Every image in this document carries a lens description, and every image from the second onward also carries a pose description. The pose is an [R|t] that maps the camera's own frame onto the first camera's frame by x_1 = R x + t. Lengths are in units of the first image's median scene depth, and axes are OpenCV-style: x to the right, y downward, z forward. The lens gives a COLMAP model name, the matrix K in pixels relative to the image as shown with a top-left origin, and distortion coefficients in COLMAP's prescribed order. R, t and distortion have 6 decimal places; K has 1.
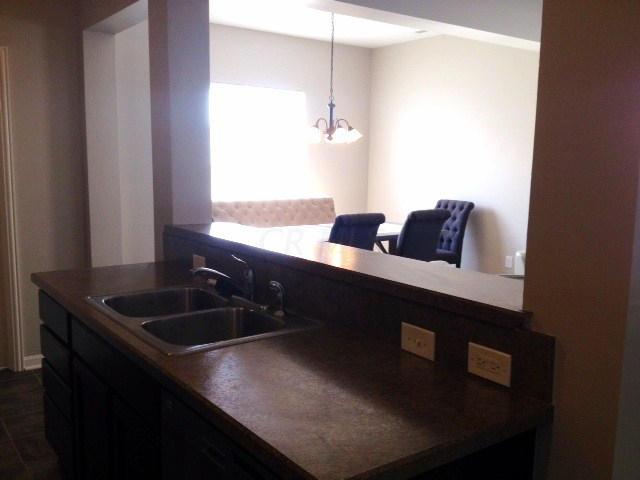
lens RADIAL K [[608.8, 0, 318.8], [0, 608.8, 243.6], [0, 0, 1]] dist [0.127746, -0.267535]
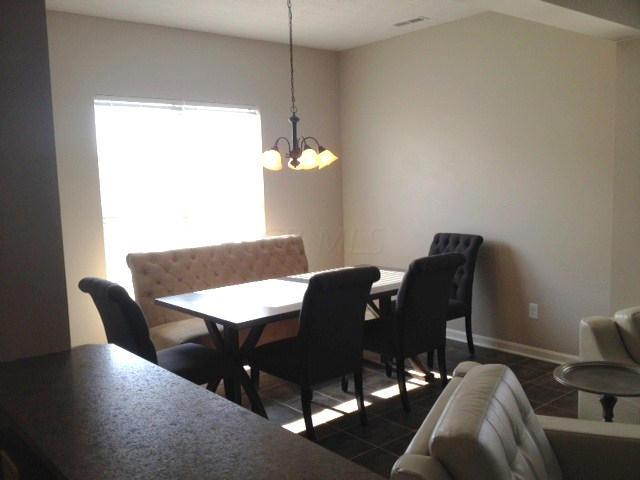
lens RADIAL K [[608.8, 0, 318.8], [0, 608.8, 243.6], [0, 0, 1]] dist [0.127746, -0.267535]
pose [[0.997142, -0.053246, 0.053605, 0.002256], [0.055154, 0.997872, -0.034774, -0.042566], [-0.051640, 0.037631, 0.997957, 0.235321]]
